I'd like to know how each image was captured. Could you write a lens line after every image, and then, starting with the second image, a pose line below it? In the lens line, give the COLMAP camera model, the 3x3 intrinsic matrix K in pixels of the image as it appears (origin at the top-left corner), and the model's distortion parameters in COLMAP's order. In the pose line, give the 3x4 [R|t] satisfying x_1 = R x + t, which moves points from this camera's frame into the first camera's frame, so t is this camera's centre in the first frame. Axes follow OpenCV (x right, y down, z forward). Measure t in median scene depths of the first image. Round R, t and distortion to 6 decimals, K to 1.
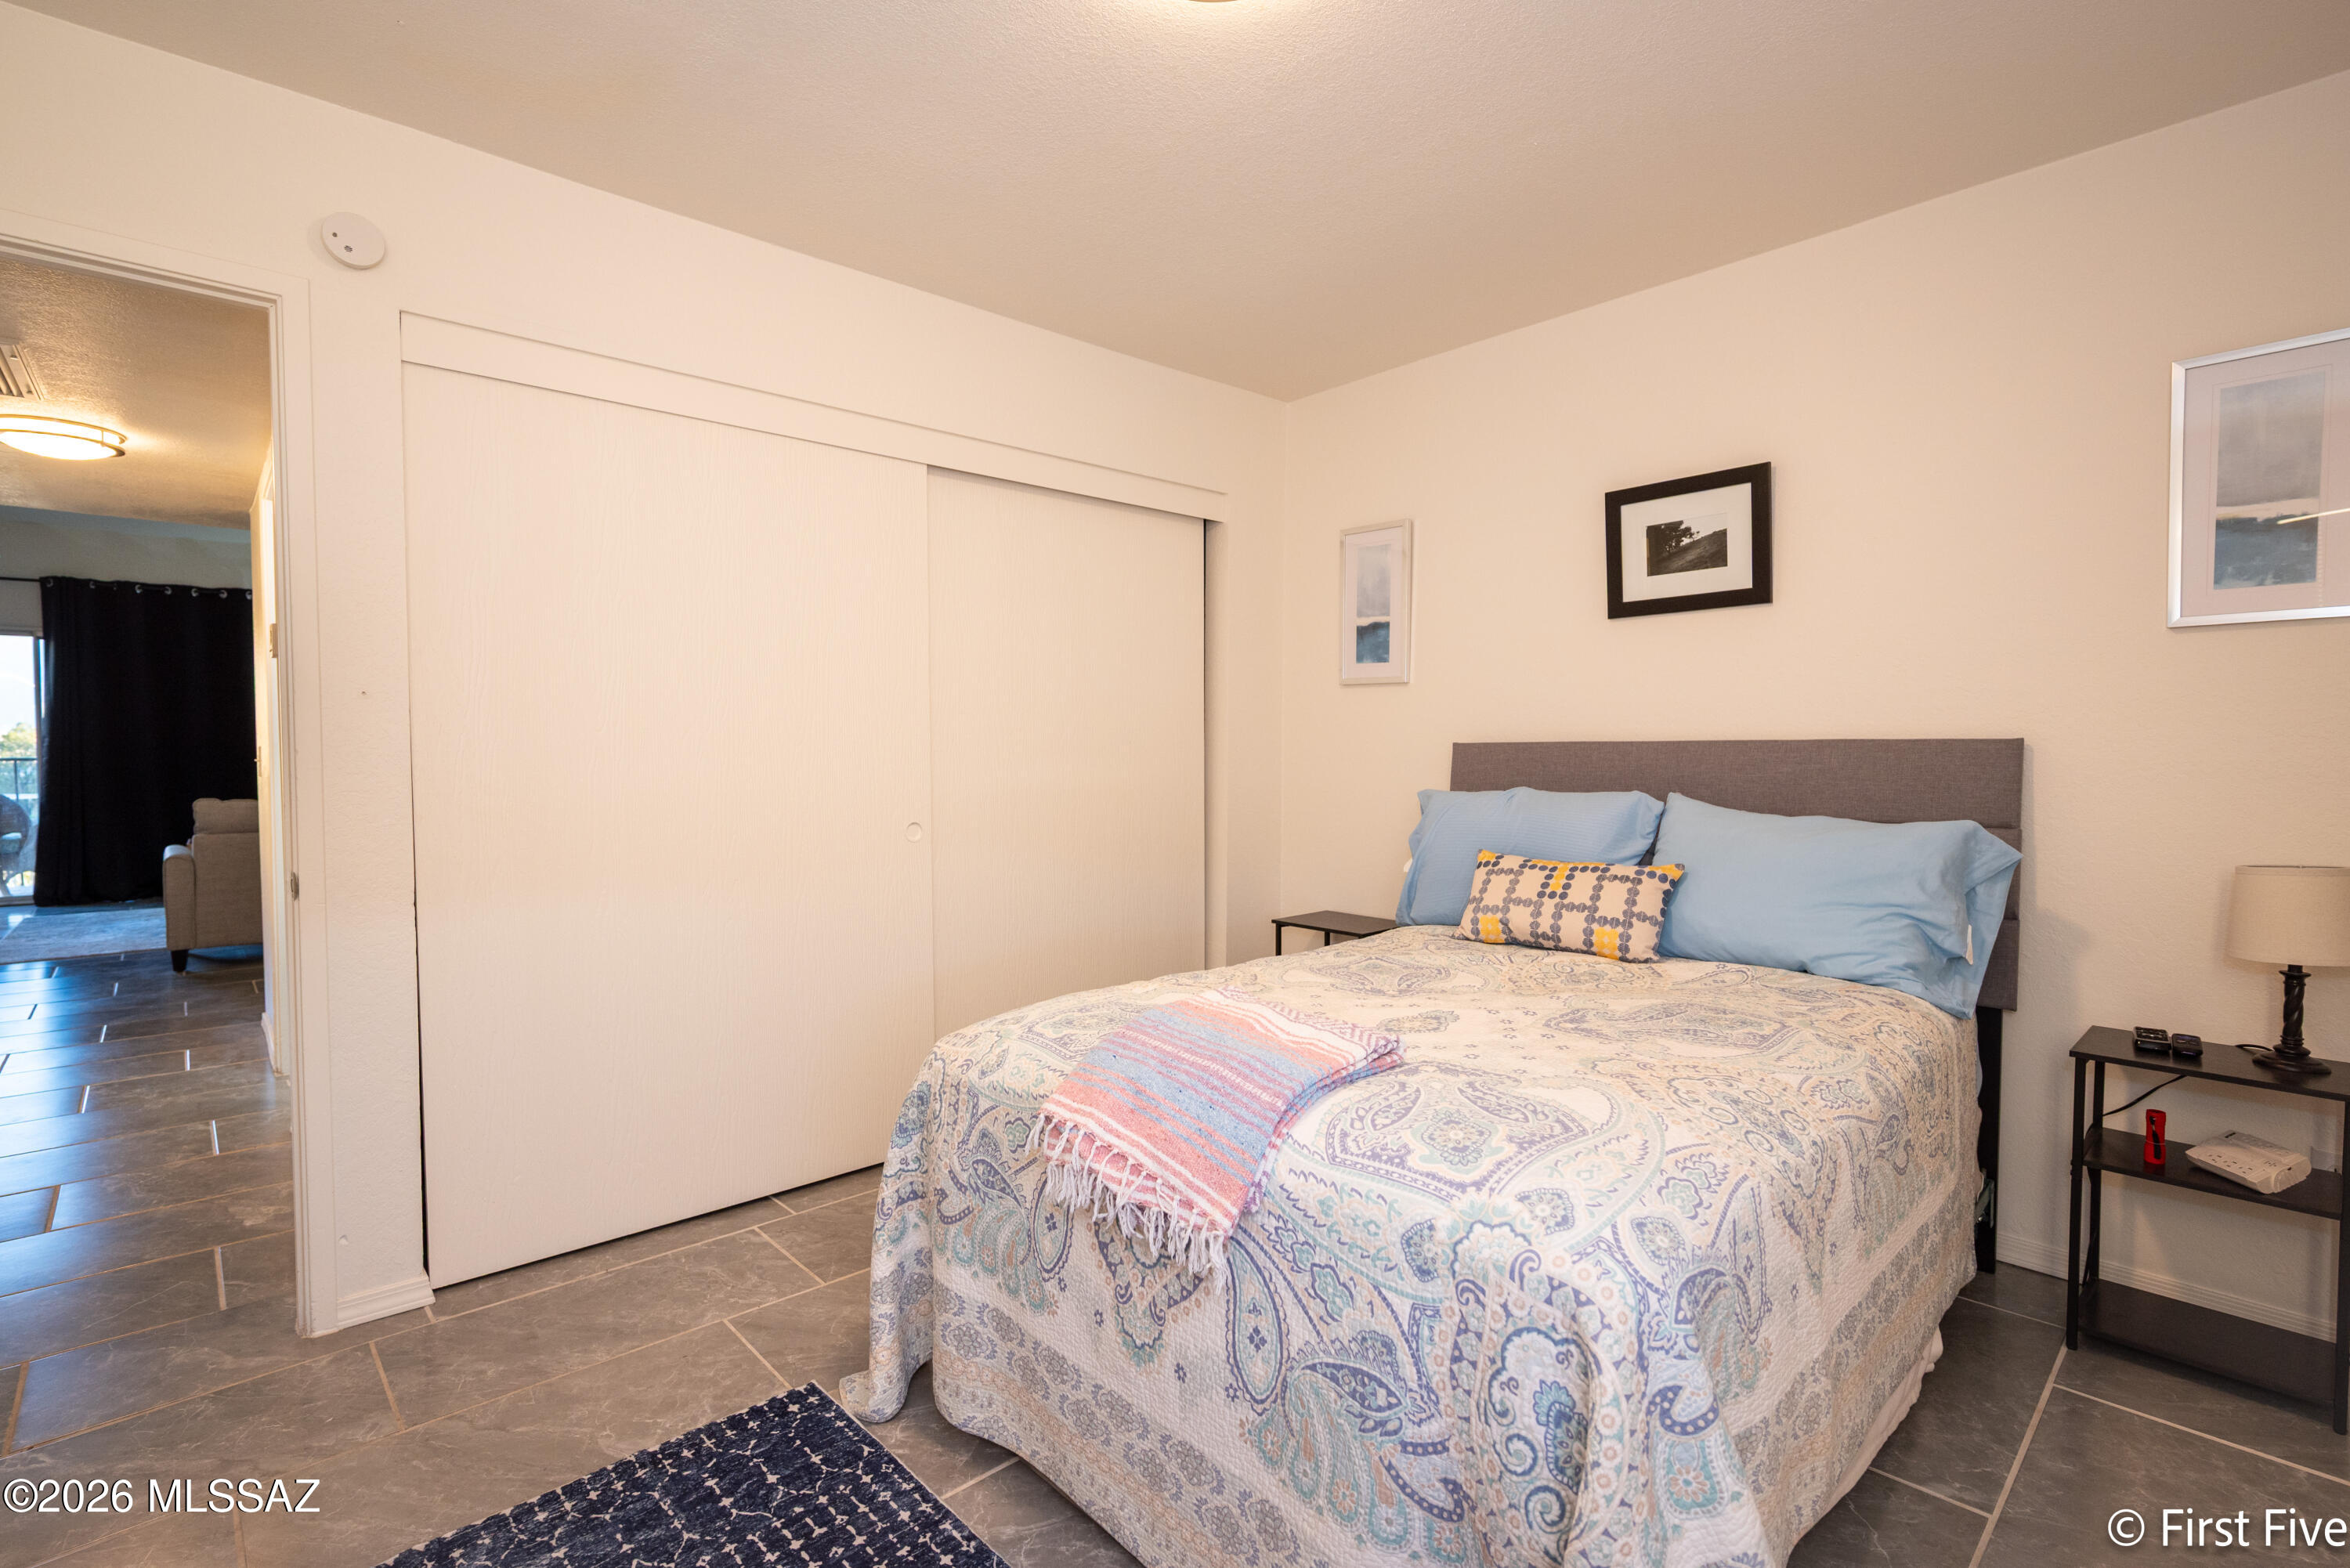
lens RADIAL K [[1098.5, 0, 1223.0], [0, 1098.5, 791.3], [0, 0, 1]] dist [0.000381, -0.000261]
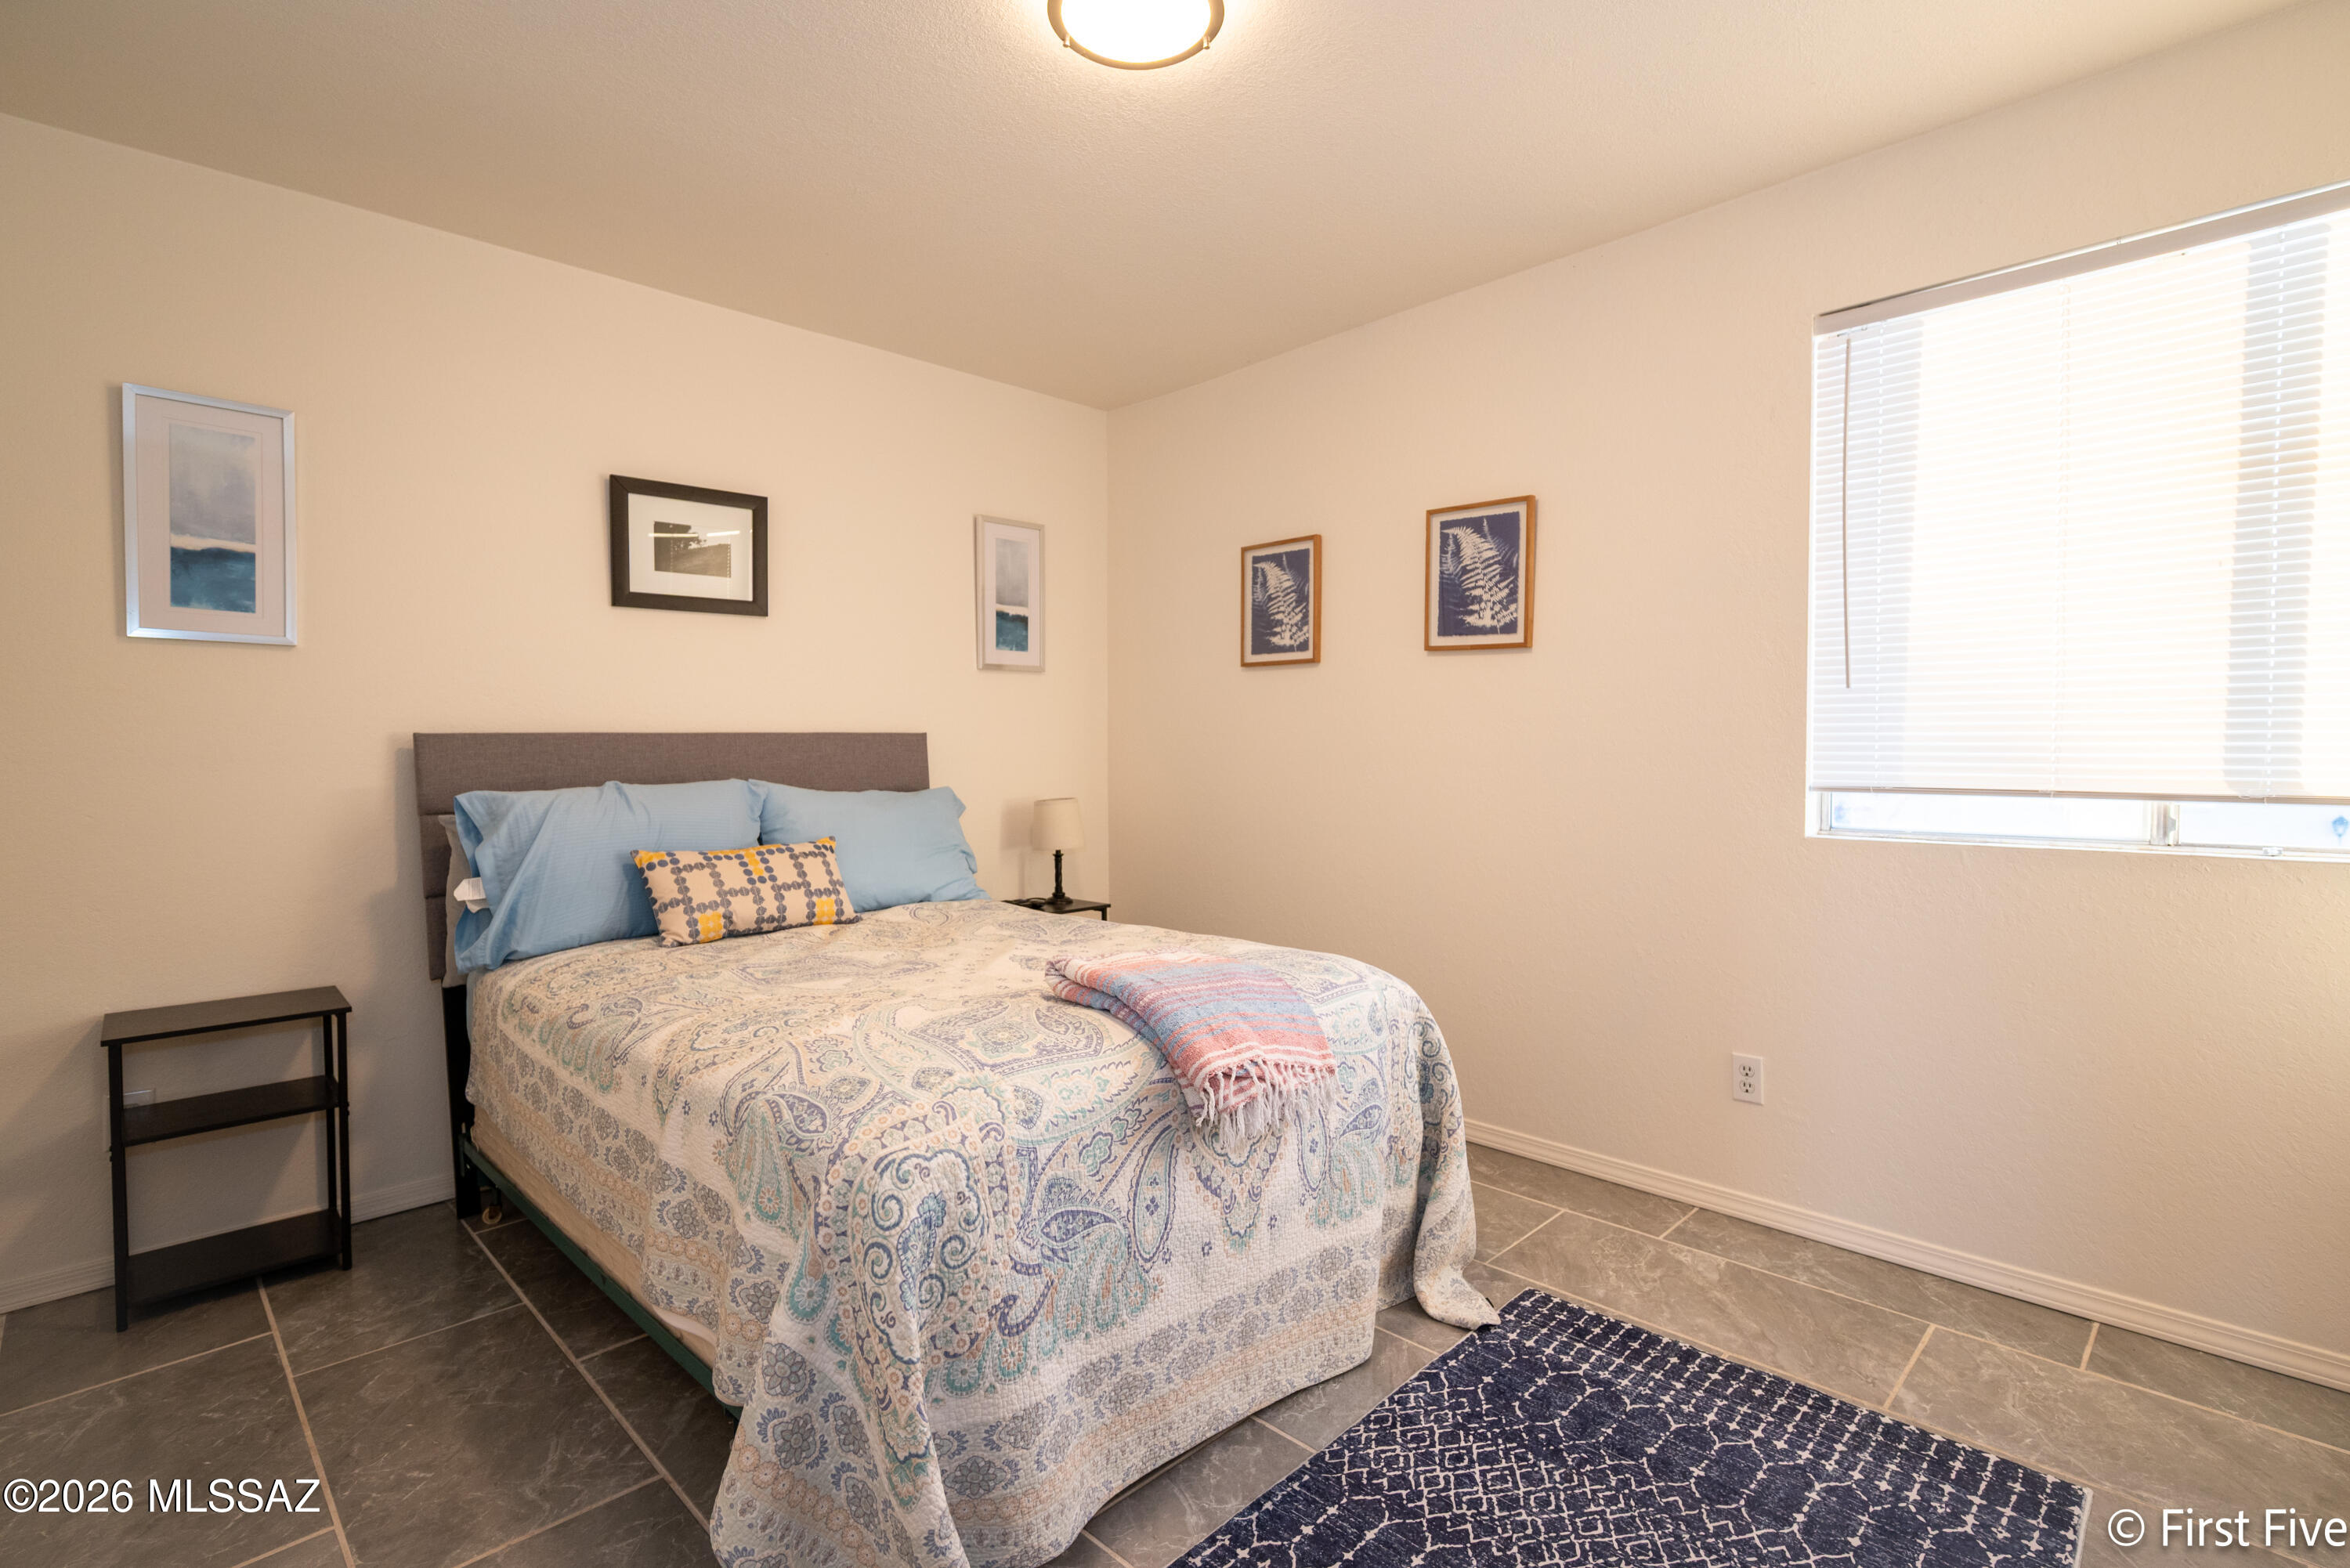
lens RADIAL K [[1098.8, 0, 1138.5], [0, 1098.8, 792.1], [0, 0, 1]] dist [0.001235, 0.000330]
pose [[0.004157, -0.041097, 0.999147, -0.794860], [0.048443, 0.997990, 0.040848, -0.014071], [-0.998817, 0.048232, 0.006139, 0.696844]]
